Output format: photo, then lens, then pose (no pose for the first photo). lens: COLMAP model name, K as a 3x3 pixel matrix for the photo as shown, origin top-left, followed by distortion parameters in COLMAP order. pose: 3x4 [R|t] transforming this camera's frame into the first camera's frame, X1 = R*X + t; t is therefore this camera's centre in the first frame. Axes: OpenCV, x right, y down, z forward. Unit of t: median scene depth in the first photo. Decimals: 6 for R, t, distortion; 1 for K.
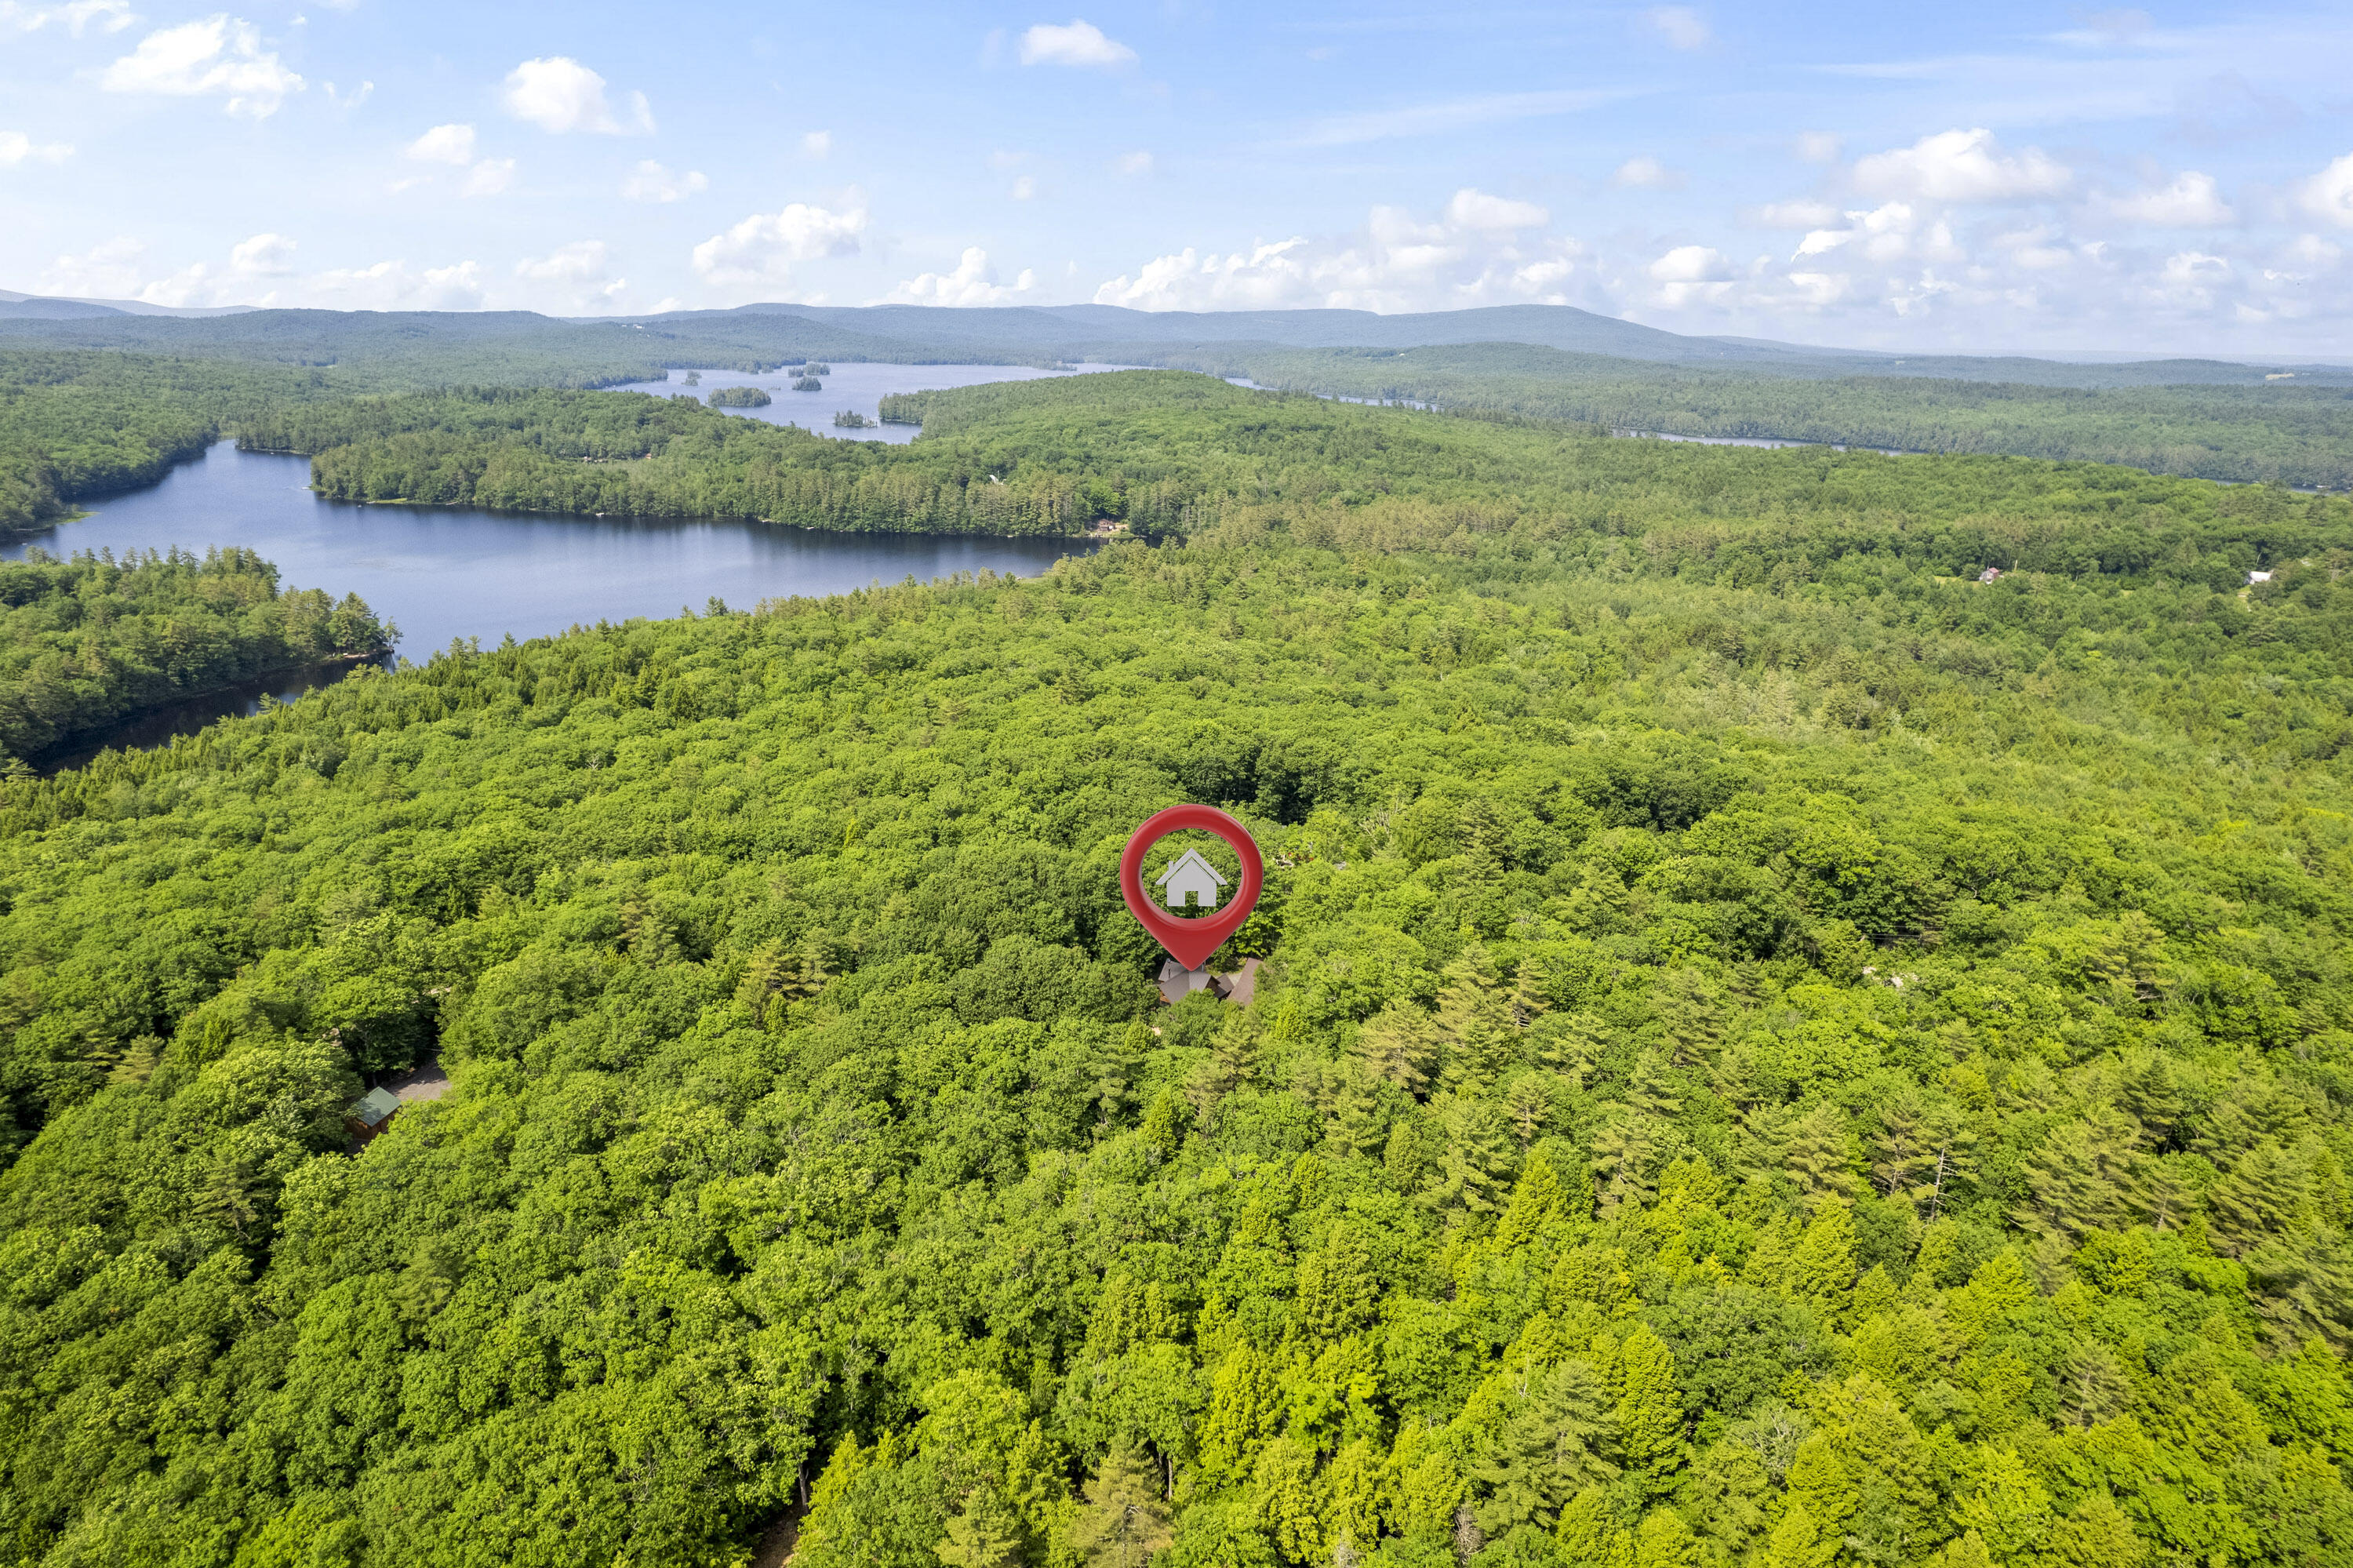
lens RADIAL K [[1503.9, 0, 1181.5], [0, 1503.9, 783.7], [0, 0, 1]] dist [-0.071109, 0.064247]
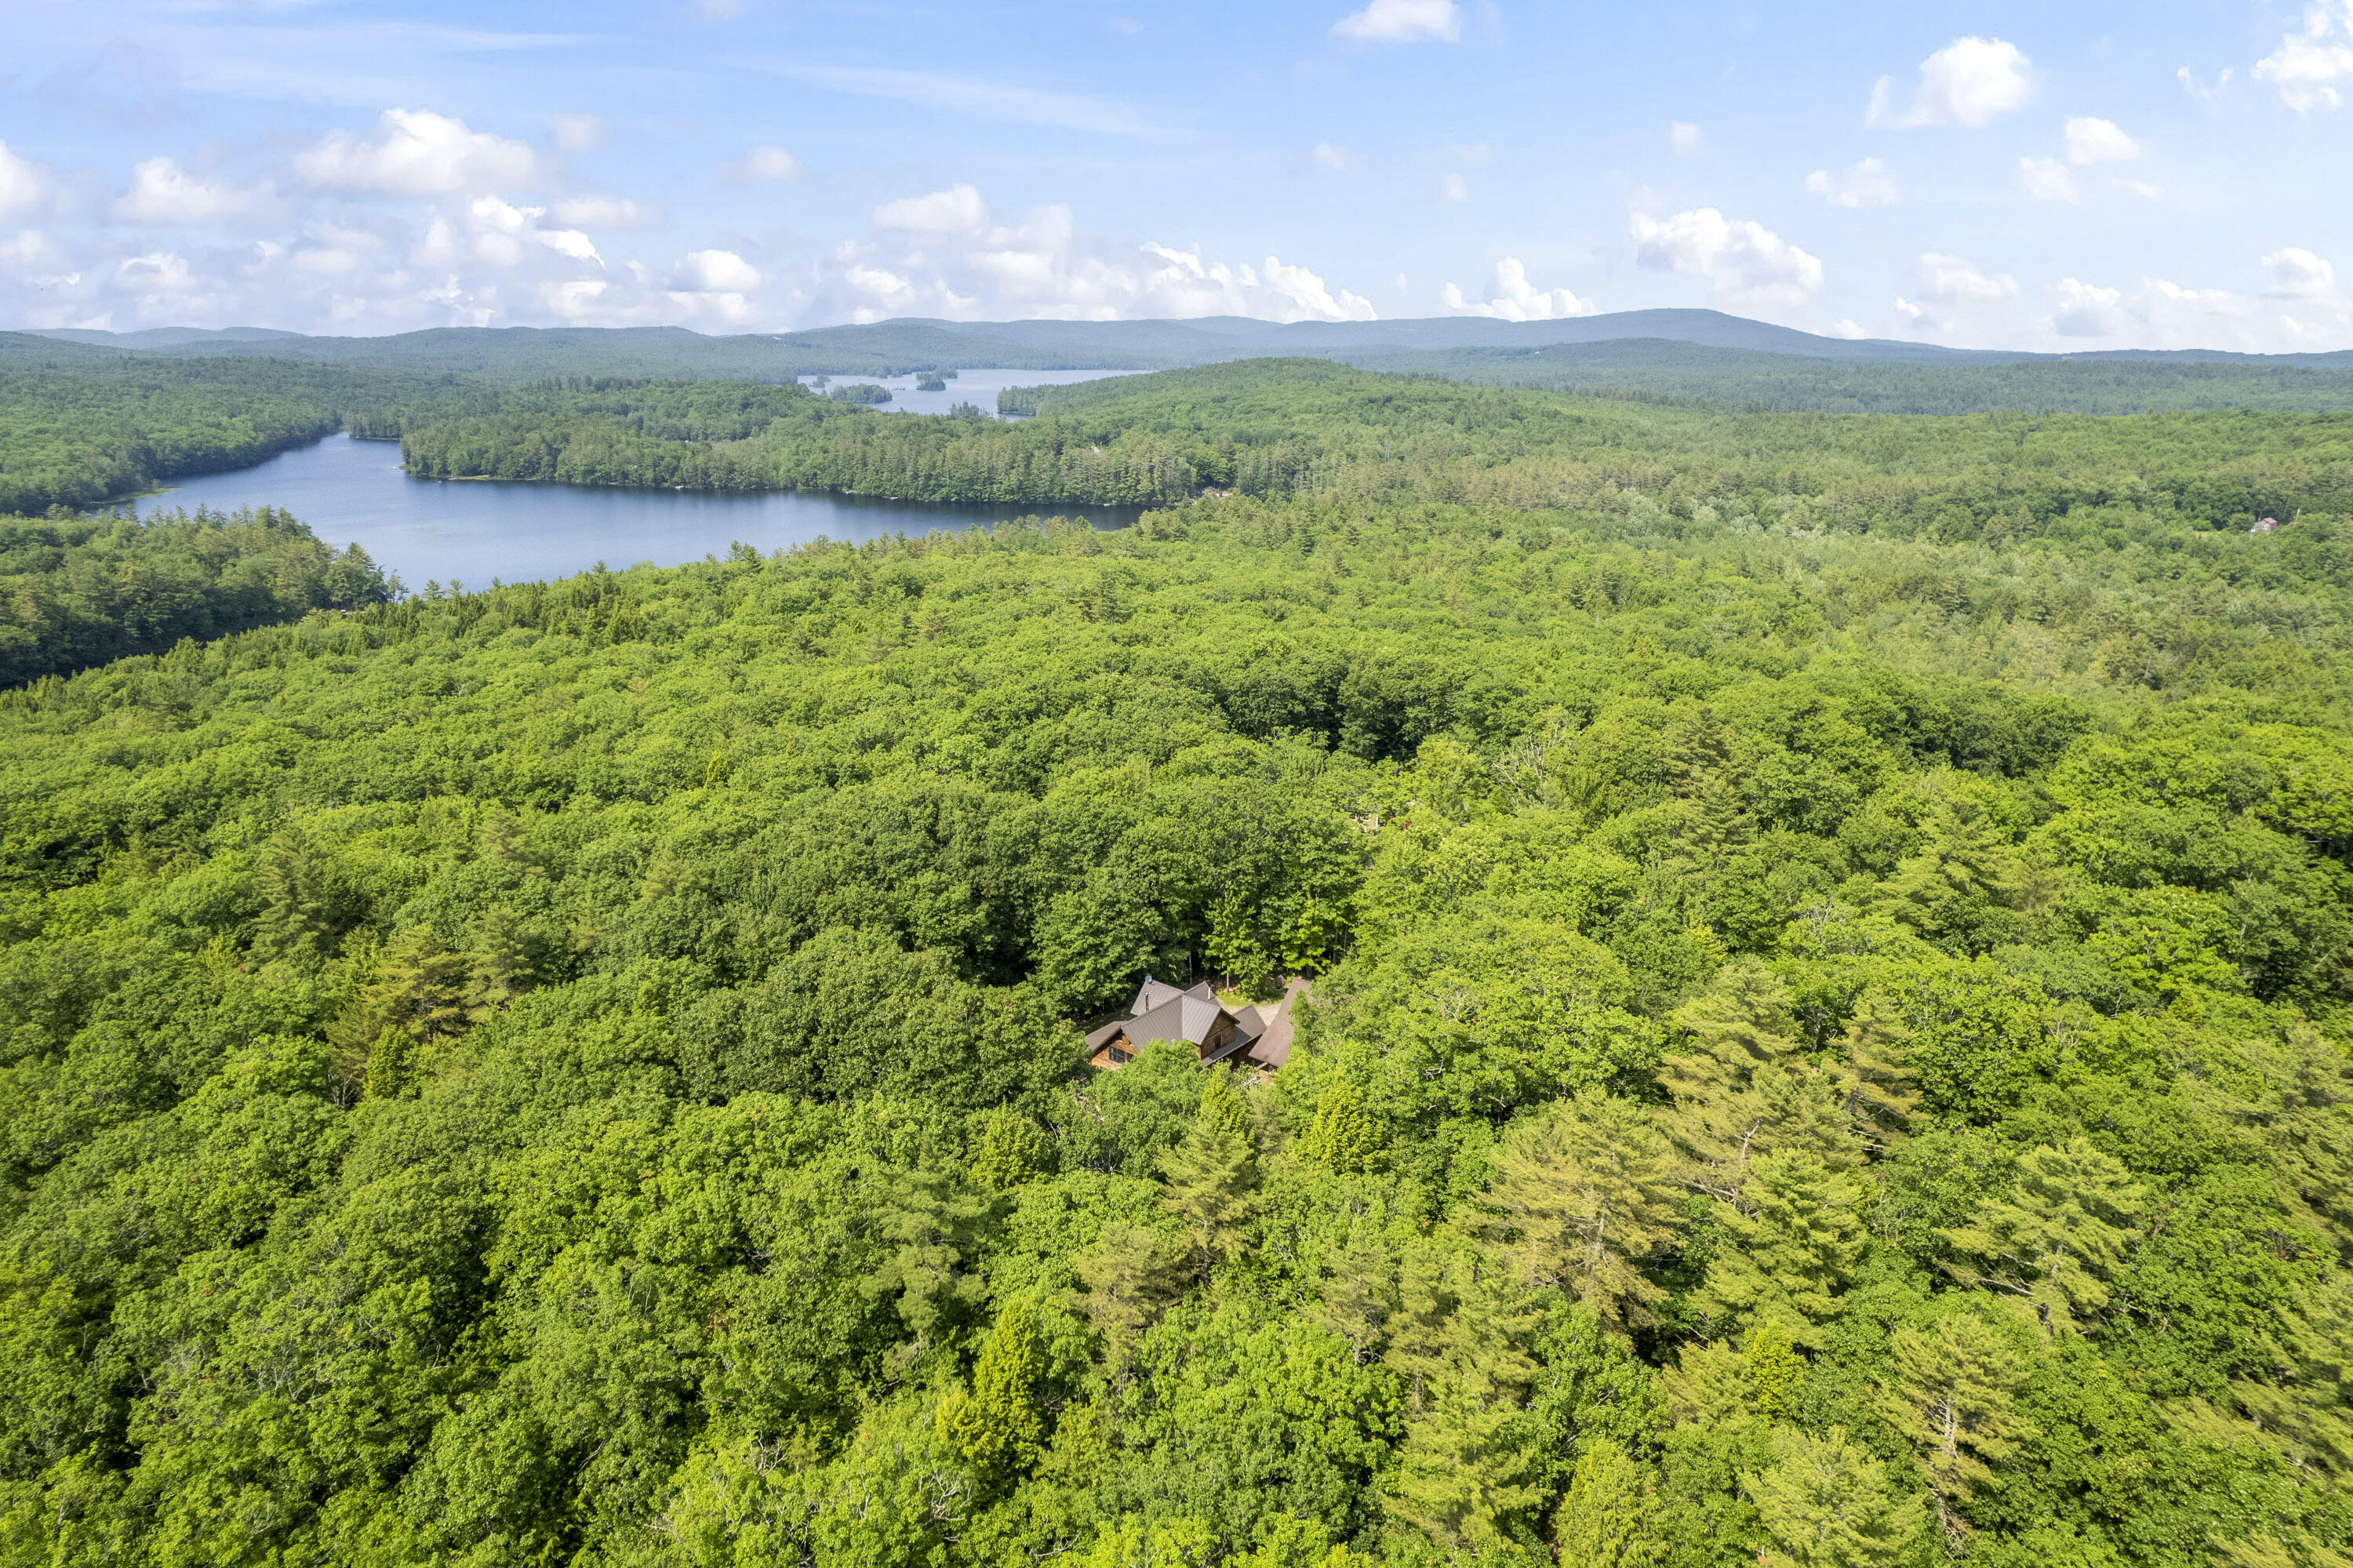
lens RADIAL K [[1503.9, 0, 1181.5], [0, 1503.9, 783.7], [0, 0, 1]] dist [-0.071109, 0.064247]
pose [[0.996367, 0.010484, -0.084512, 0.041670], [-0.010969, 0.999926, -0.005274, 0.039155], [0.084451, 0.006182, 0.996408, 0.365001]]
